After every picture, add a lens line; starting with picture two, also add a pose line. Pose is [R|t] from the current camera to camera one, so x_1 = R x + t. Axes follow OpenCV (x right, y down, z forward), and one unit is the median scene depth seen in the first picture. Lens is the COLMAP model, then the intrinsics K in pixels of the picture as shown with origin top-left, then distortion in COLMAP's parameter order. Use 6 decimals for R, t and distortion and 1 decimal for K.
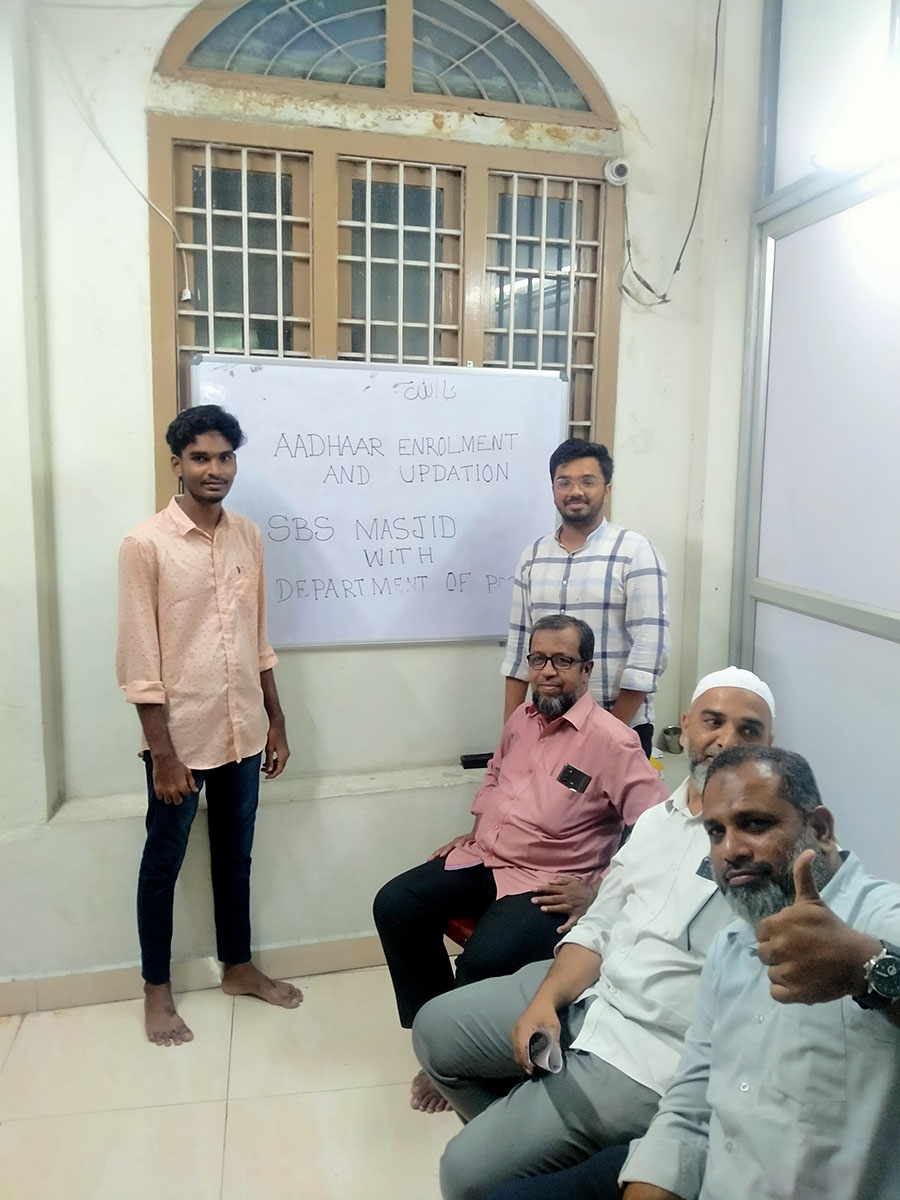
lens RADIAL K [[999.0, 0, 450.0], [0, 999.0, 600.0], [0, 0, 1]] dist [0.076997, -0.130022]
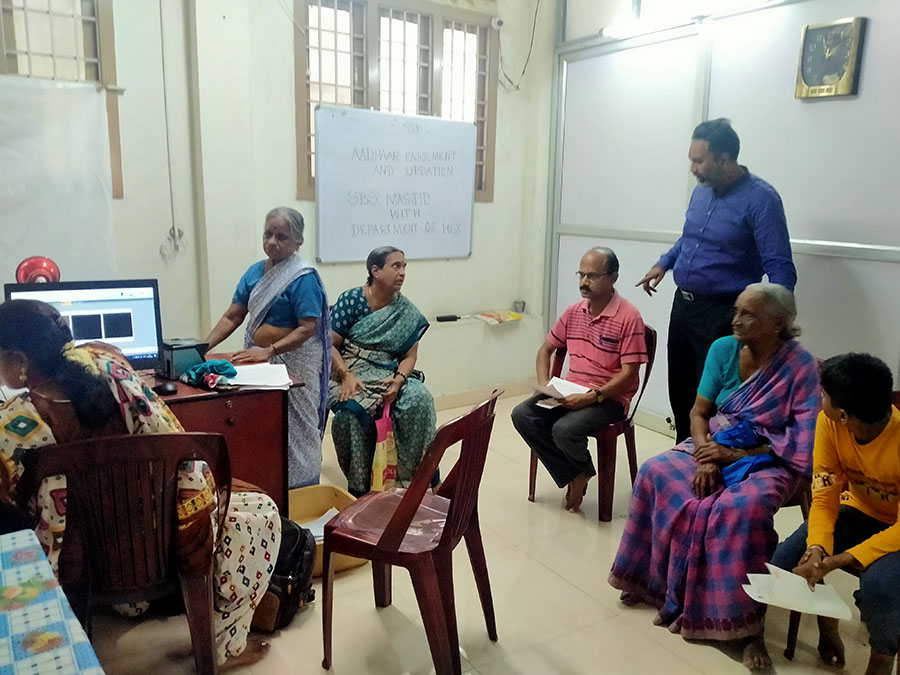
lens RADIAL K [[749.3, 0, 450.0], [0, 749.3, 337.5], [0, 0, 1]] dist [0.076997, -0.130022]
pose [[0.928407, -0.064147, 0.365985, -0.527031], [0.044258, 0.997064, 0.062486, 0.112038], [-0.368919, -0.041815, 0.928521, -0.418321]]
